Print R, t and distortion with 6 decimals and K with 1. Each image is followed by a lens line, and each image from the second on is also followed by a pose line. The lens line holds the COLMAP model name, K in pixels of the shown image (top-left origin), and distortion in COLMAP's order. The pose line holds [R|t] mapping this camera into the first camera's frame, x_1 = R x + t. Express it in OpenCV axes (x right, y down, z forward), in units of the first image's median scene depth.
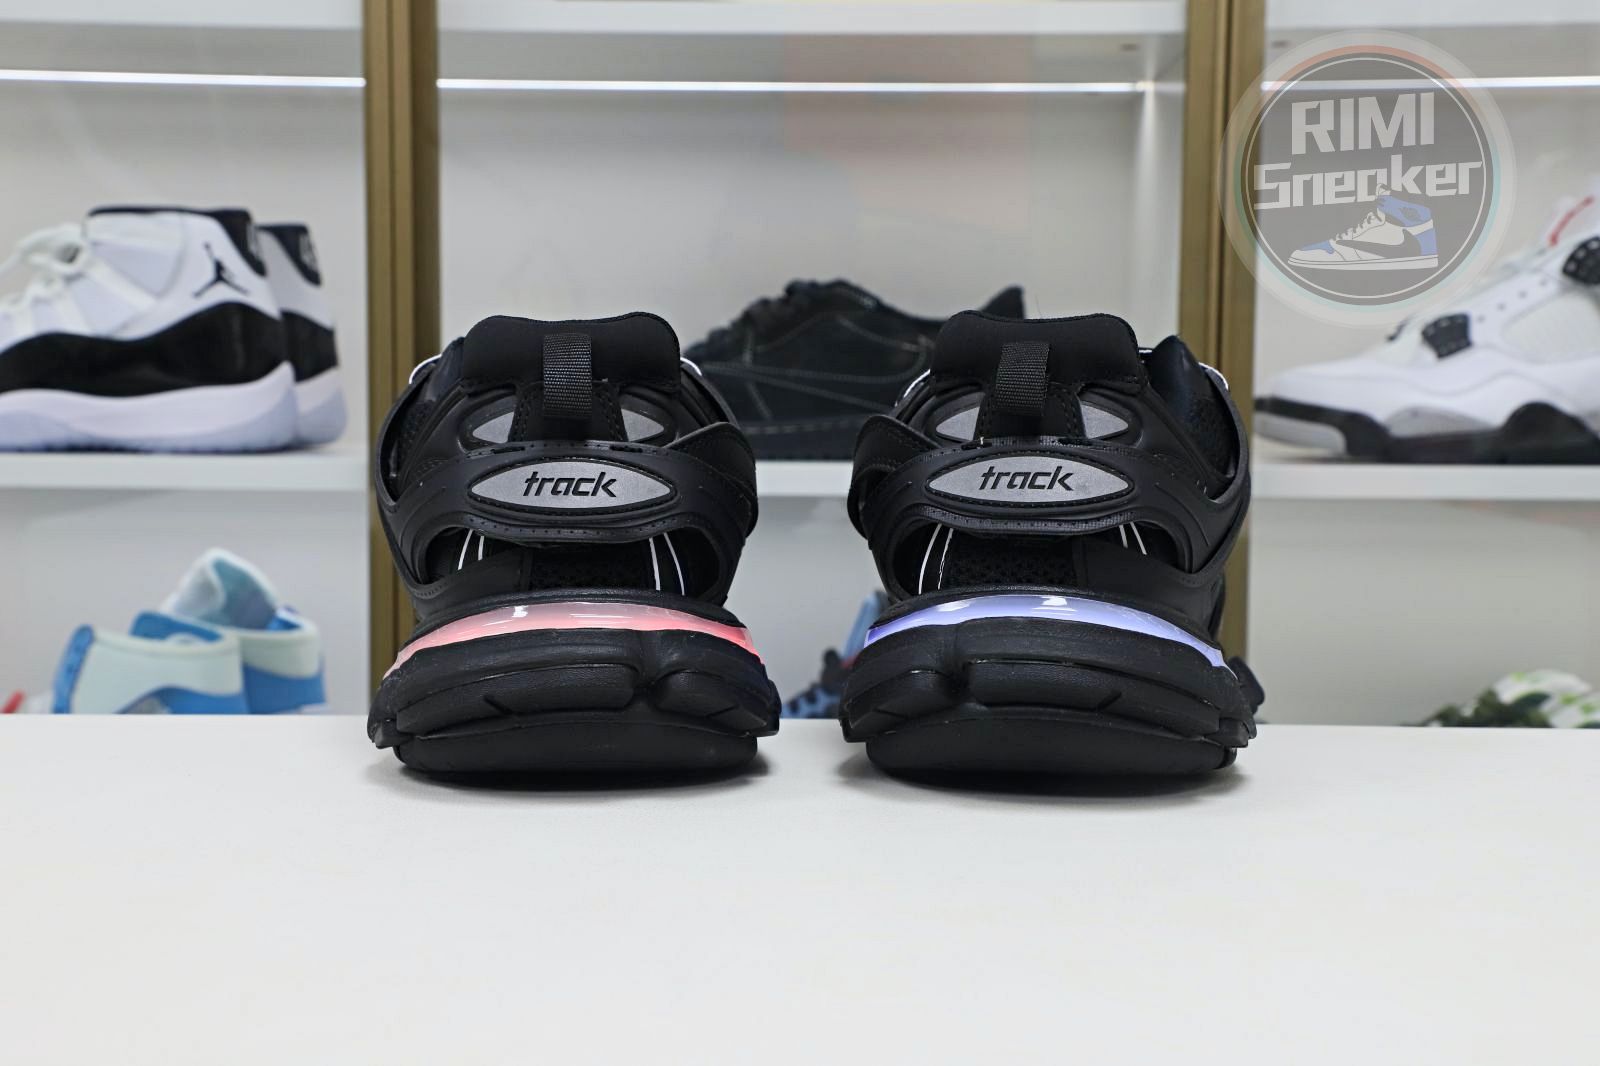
lens RADIAL K [[2265.2, 0, 800.0], [0, 2265.2, 533.0], [0, 0, 1]] dist [0.210296, -0.033280]
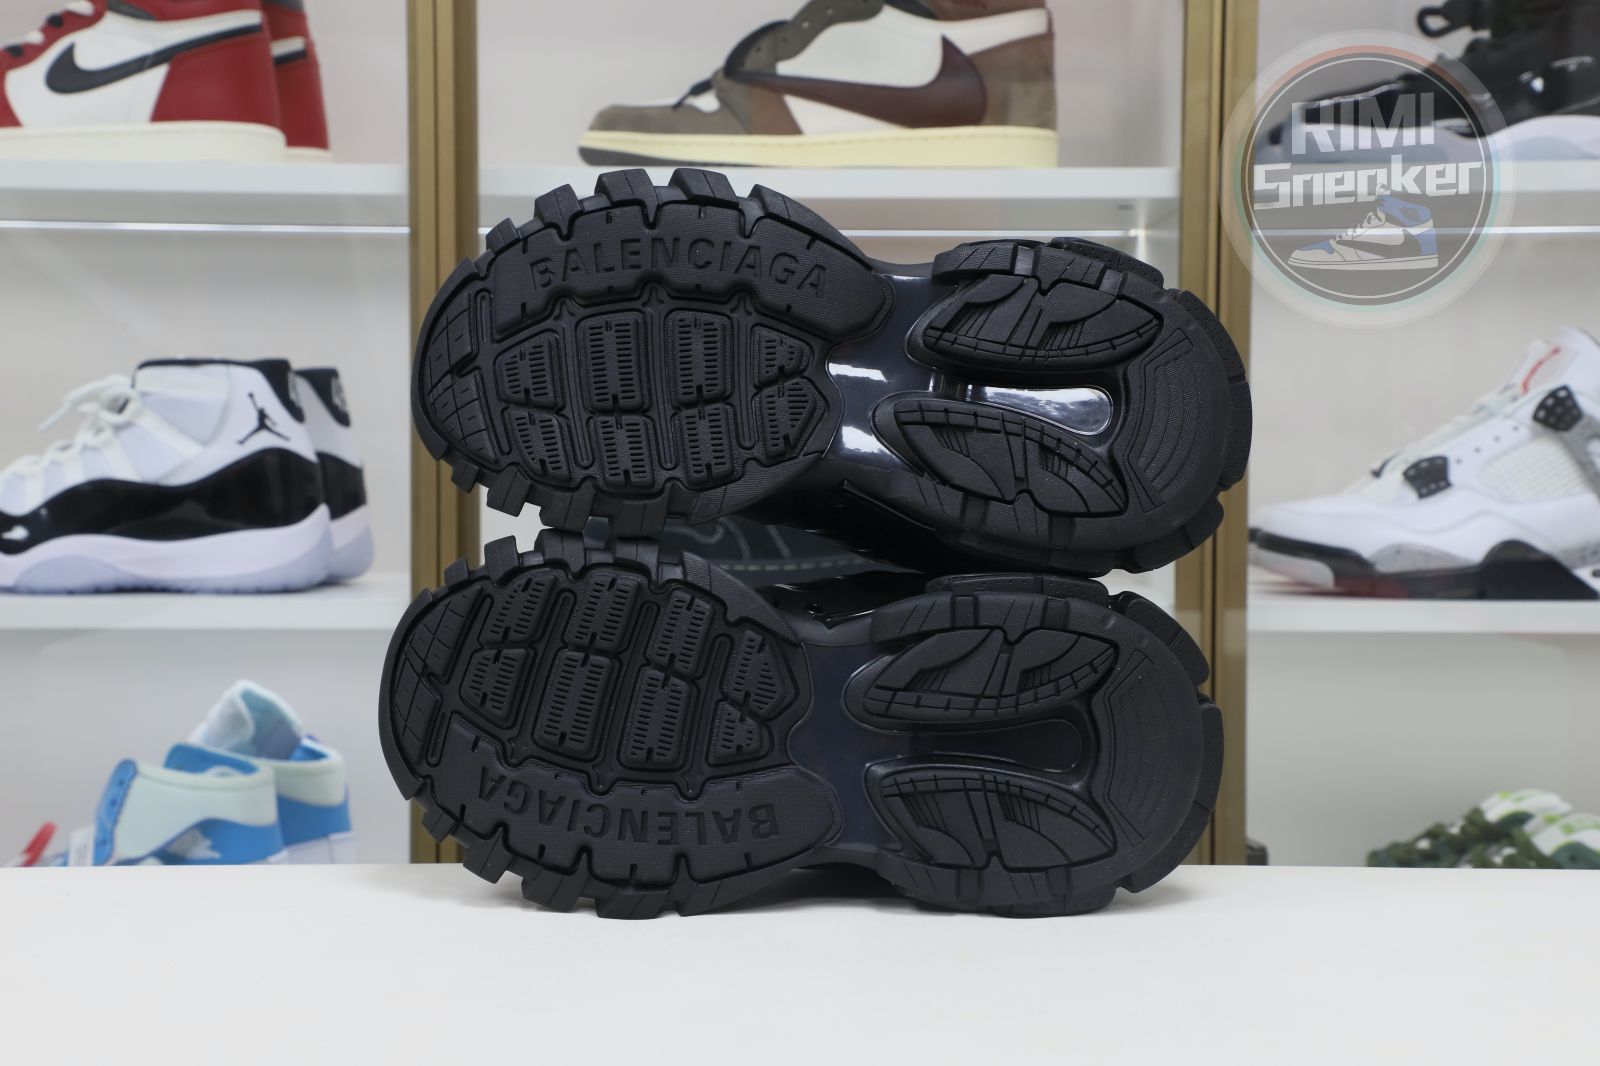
lens RADIAL K [[2449.2, 0, 804.4], [0, 2449.2, 528.6], [0, 0, 1]] dist [0.249138, 0.003257]
pose [[0.999650, -0.004647, 0.026063, -0.035201], [0.005523, 0.999419, -0.033629, -0.024637], [-0.025891, 0.033762, 0.999094, -0.133604]]
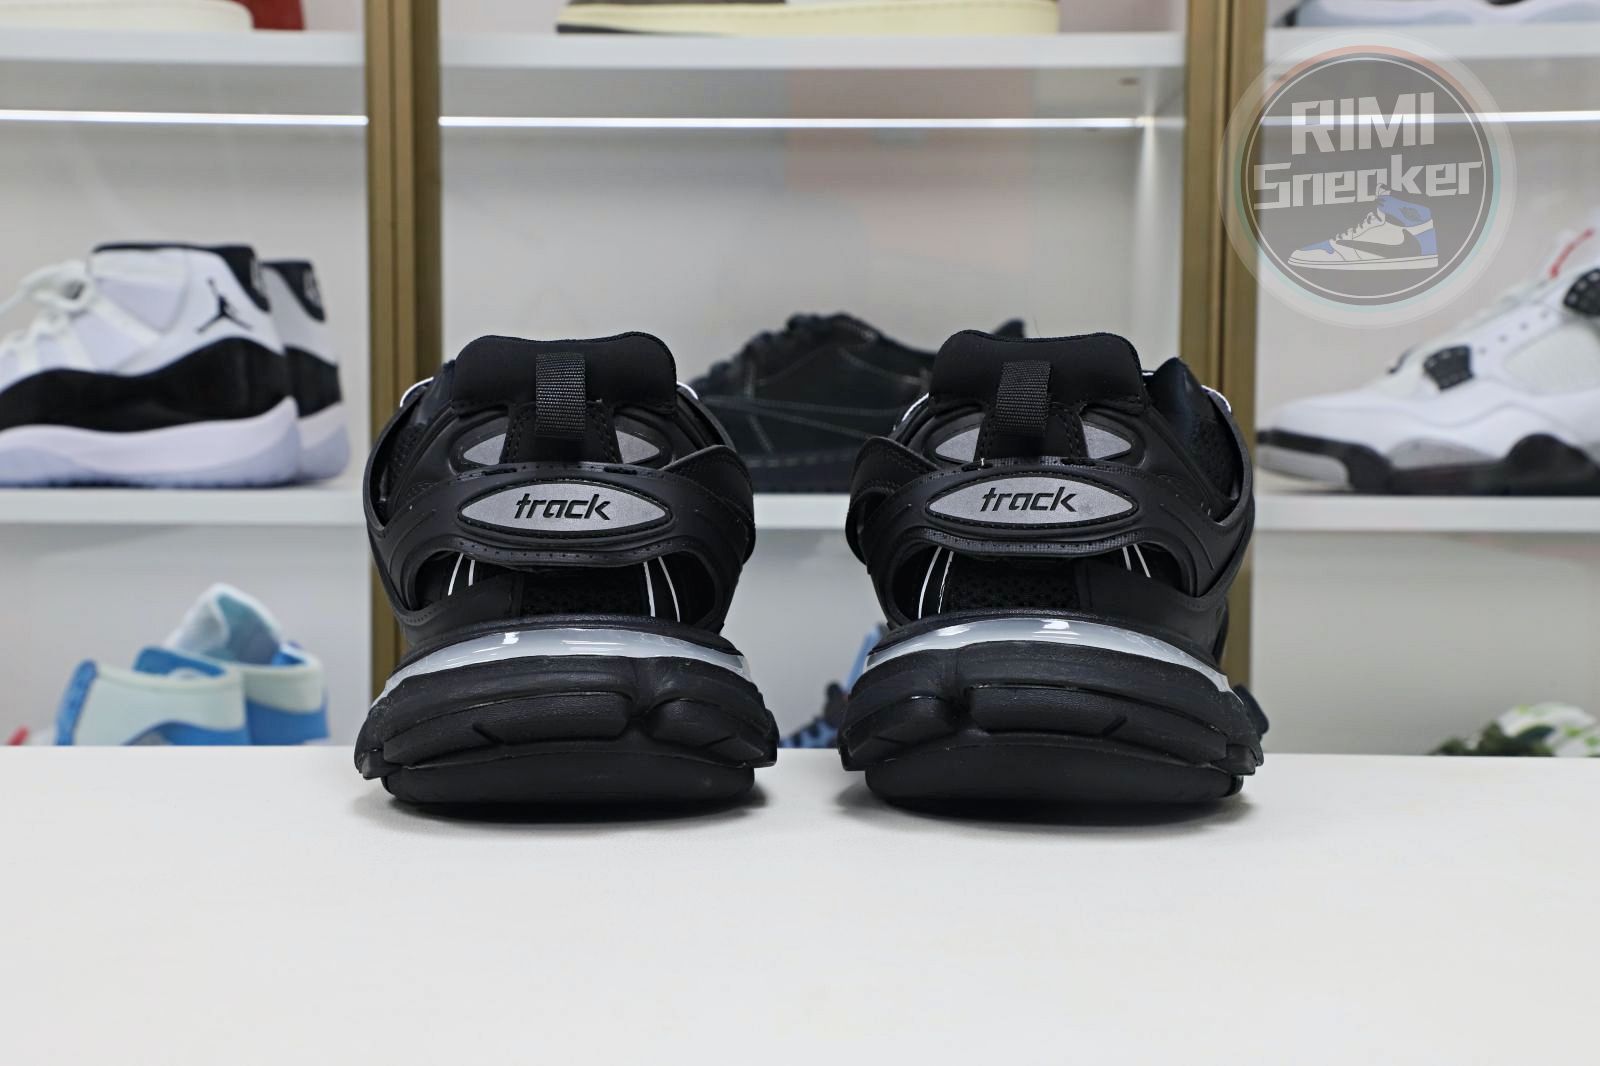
lens RADIAL K [[2236.5, 0, 797.6], [0, 2236.5, 536.5], [0, 0, 1]] dist [0.186552, 0.071914]
pose [[0.999991, -0.002473, -0.003440, 0.001429], [0.002417, 0.999865, -0.016243, 0.002983], [0.003480, 0.016235, 0.999862, 0.013366]]
